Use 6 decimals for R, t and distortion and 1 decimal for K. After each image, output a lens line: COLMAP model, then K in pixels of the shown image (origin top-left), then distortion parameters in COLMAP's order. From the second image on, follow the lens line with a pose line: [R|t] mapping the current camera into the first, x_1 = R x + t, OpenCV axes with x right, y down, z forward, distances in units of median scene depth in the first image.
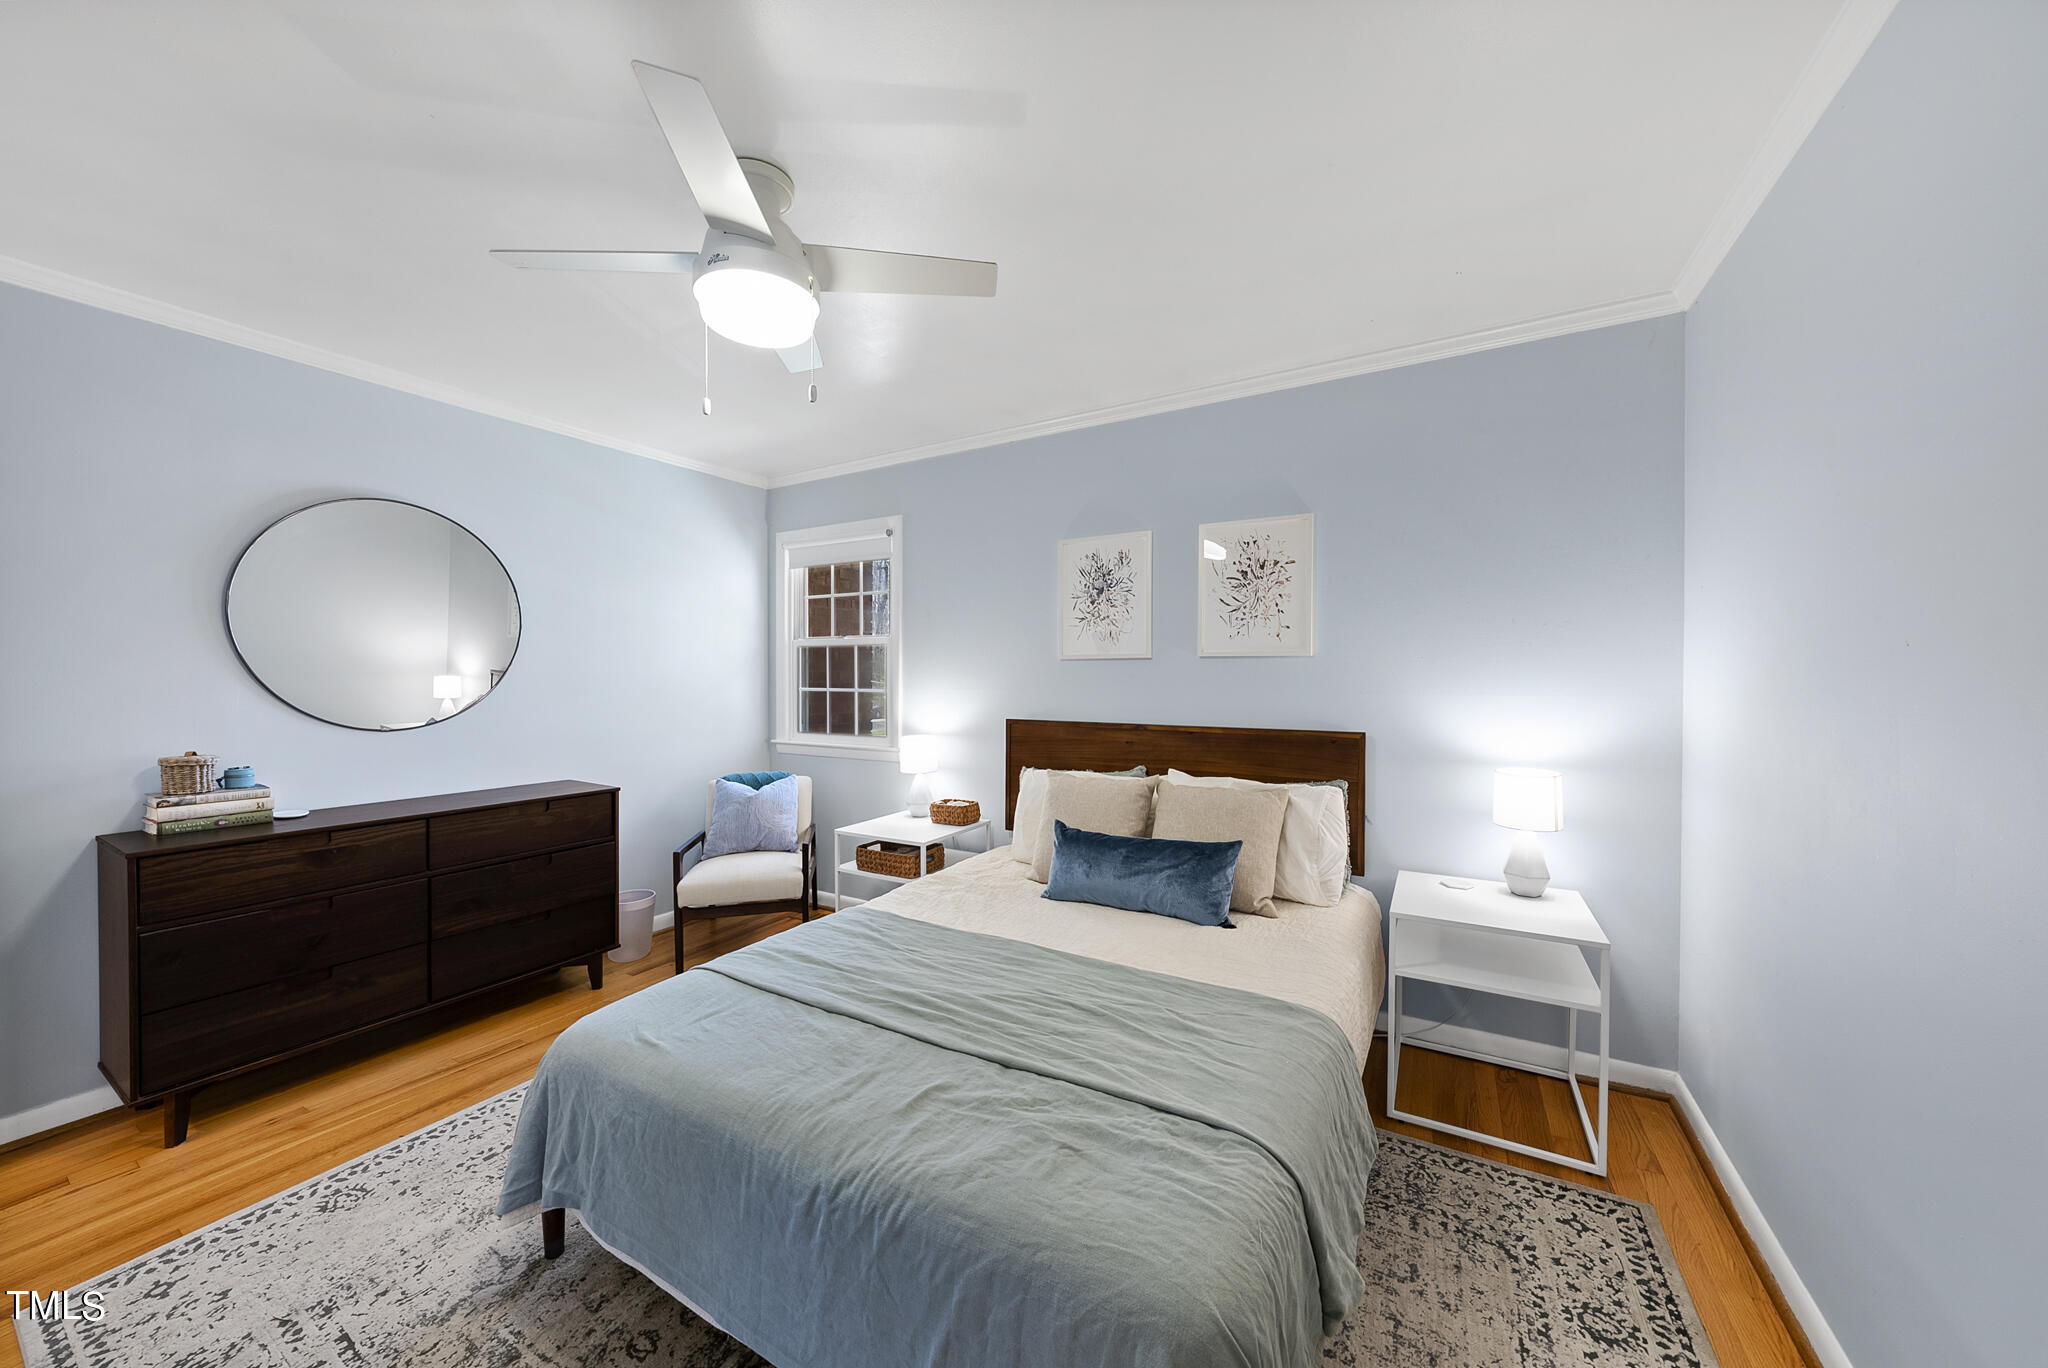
lens RADIAL K [[702.9, 0, 1017.5], [0, 702.9, 679.0], [0, 0, 1]] dist [-0.002732, -0.000250]
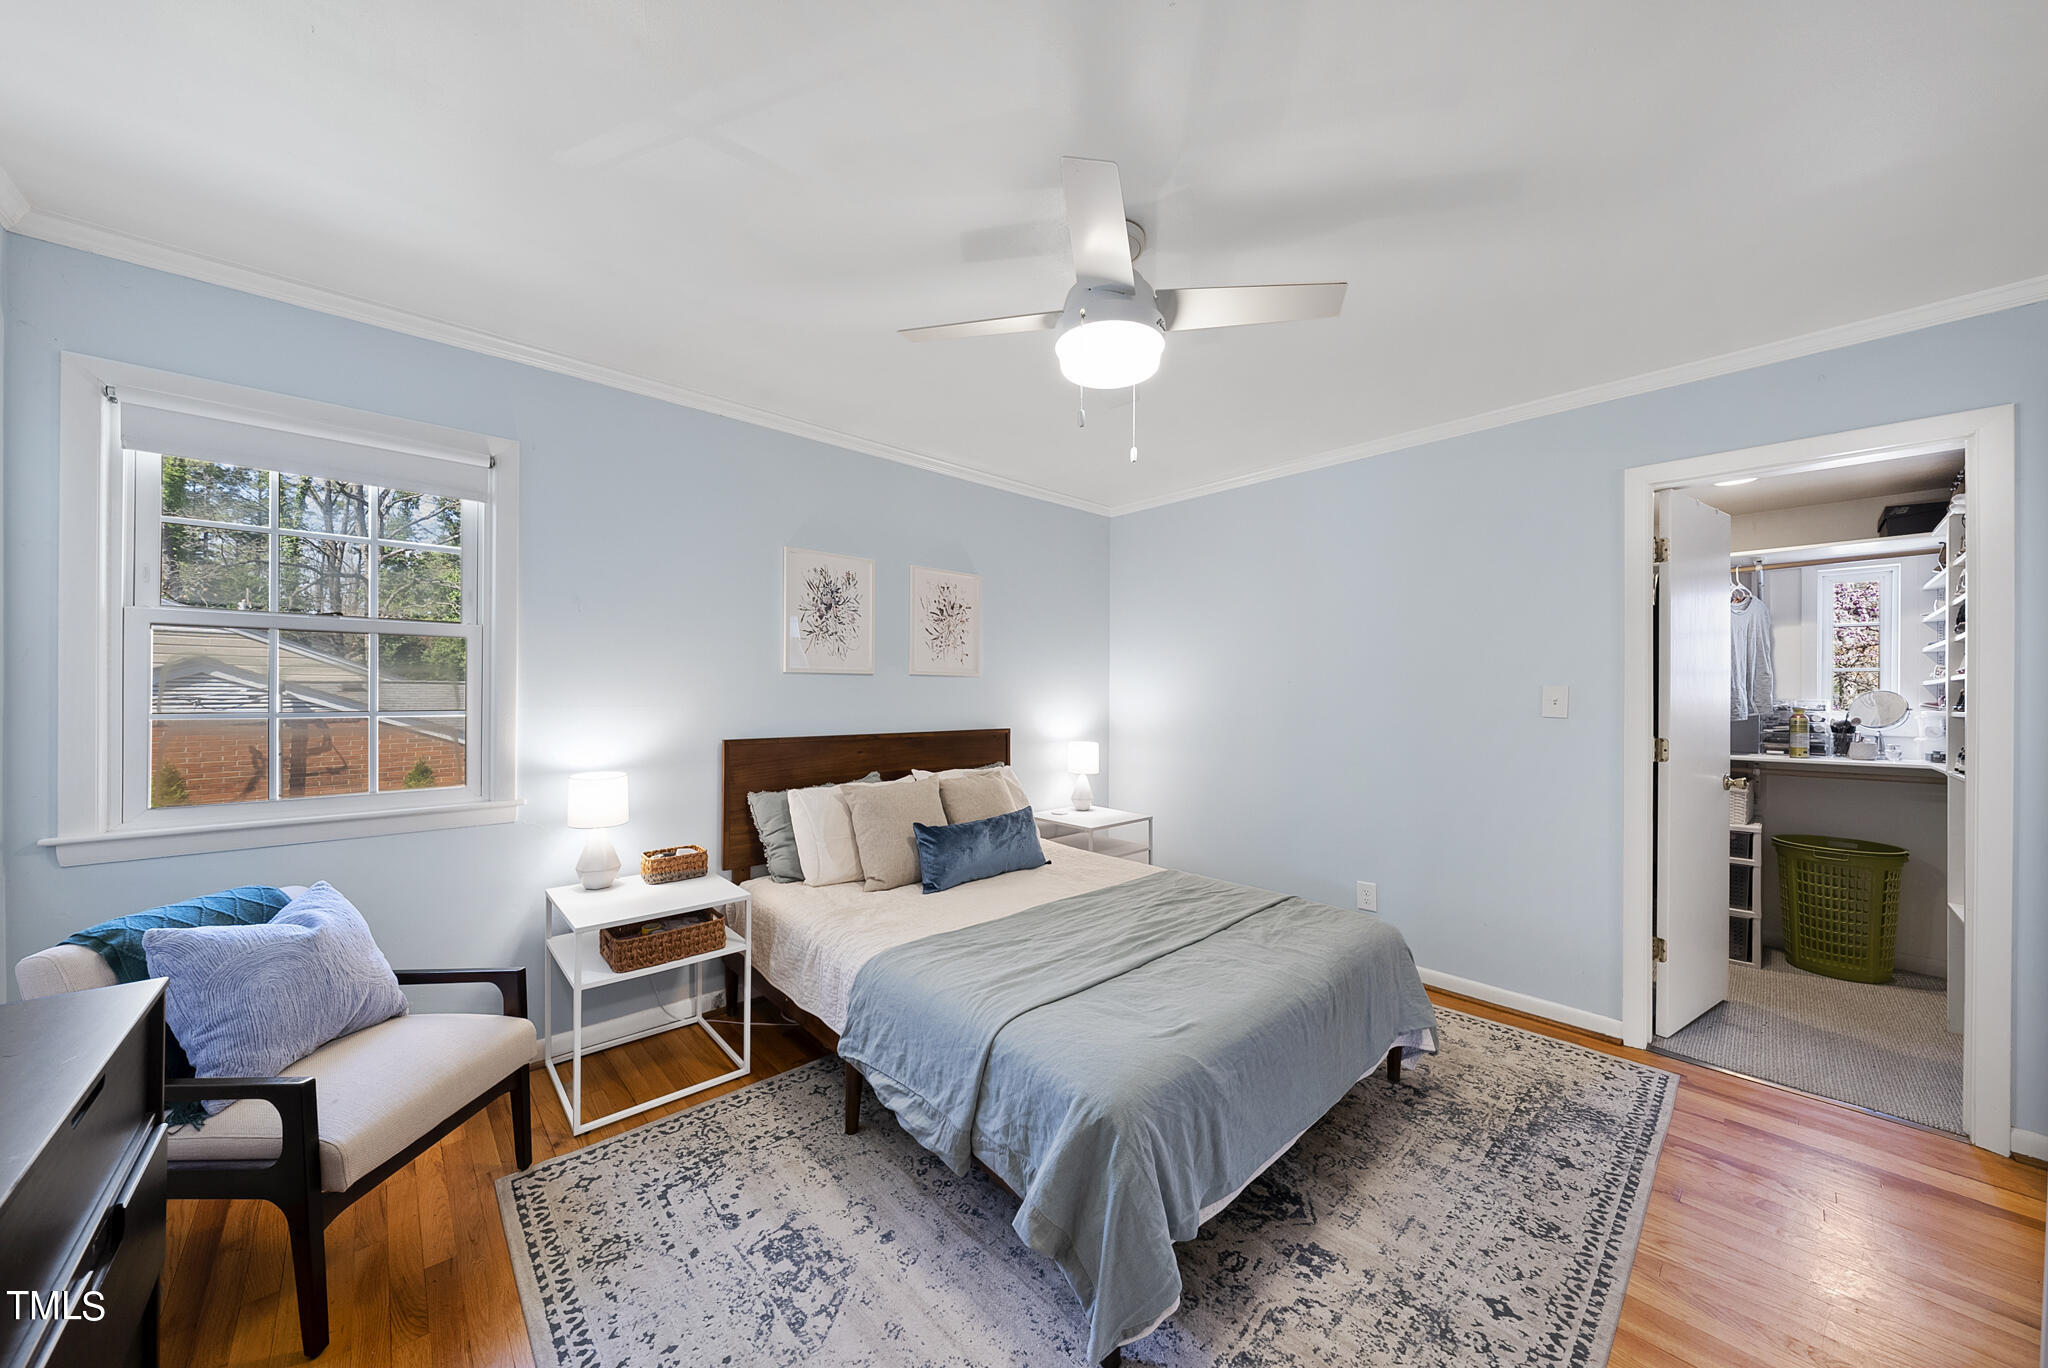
lens RADIAL K [[702.9, 0, 1012.5], [0, 702.9, 689.5], [0, 0, 1]] dist [-0.002732, -0.000250]
pose [[0.296396, 0.001817, 0.955063, -0.859380], [-0.003352, 0.999994, -0.000863, -0.005210], [-0.955059, -0.002945, 0.296401, 0.486636]]
